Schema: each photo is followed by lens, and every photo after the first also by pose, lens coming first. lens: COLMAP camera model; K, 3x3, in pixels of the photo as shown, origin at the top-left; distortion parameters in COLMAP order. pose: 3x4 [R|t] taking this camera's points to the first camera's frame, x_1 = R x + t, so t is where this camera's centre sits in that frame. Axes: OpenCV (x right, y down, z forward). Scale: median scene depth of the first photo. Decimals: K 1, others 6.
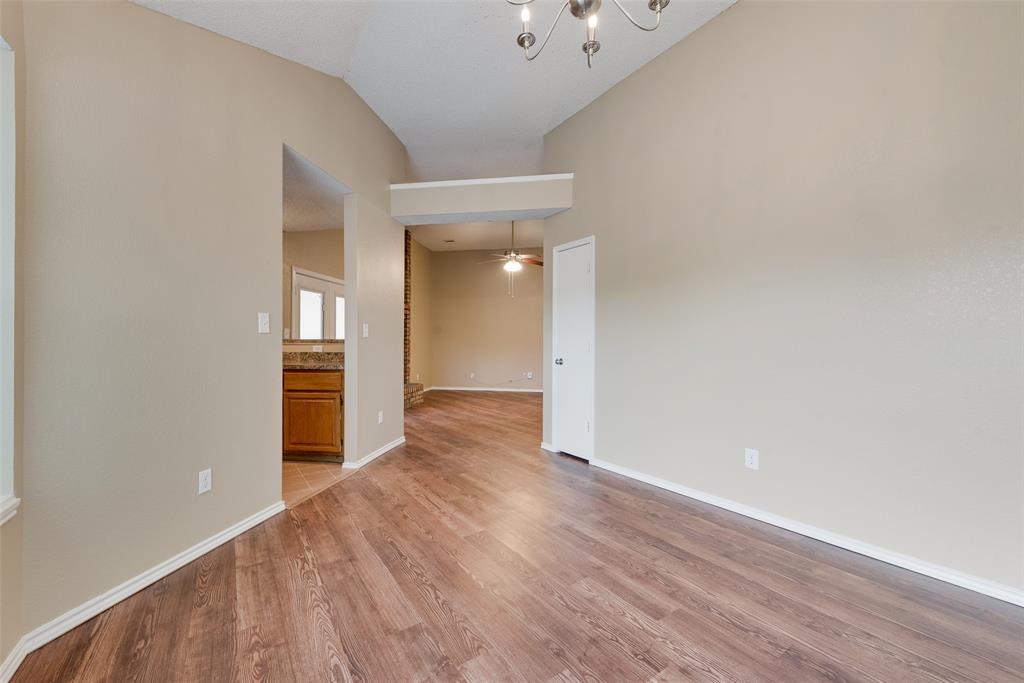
lens RADIAL K [[405.6, 0, 513.0], [0, 405.6, 345.1], [0, 0, 1]] dist [0.000552, -0.000263]
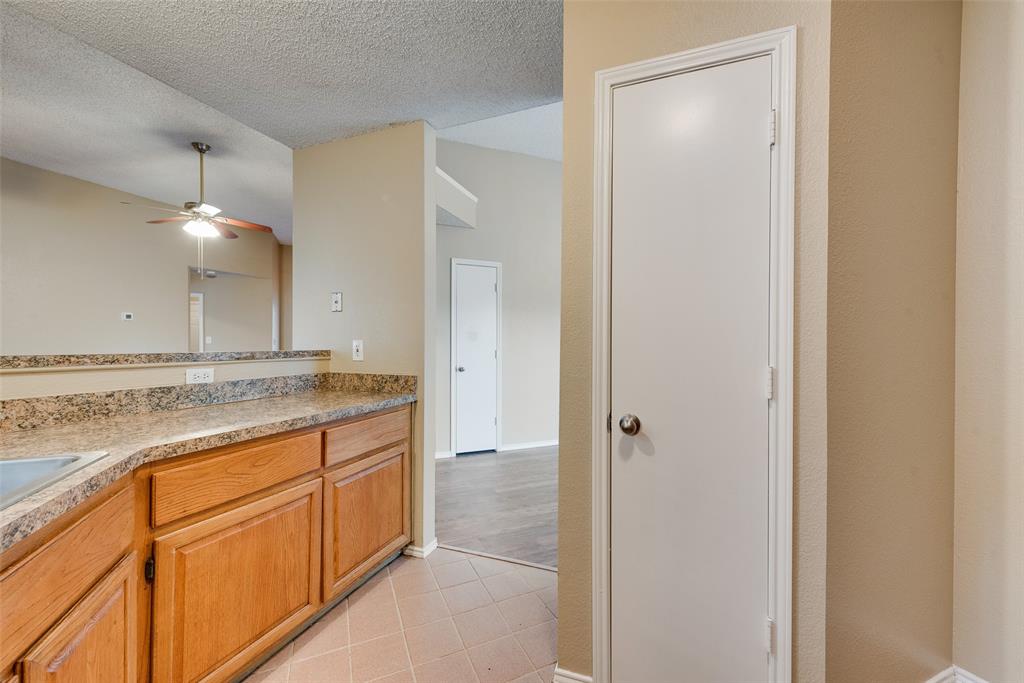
lens RADIAL K [[405.6, 0, 513.0], [0, 405.6, 345.1], [0, 0, 1]] dist [0.000552, -0.000263]
pose [[0.194211, -0.004753, 0.980948, -1.383196], [0.000723, 0.999989, 0.004702, -0.039672], [-0.980959, -0.000204, 0.194213, 1.021032]]
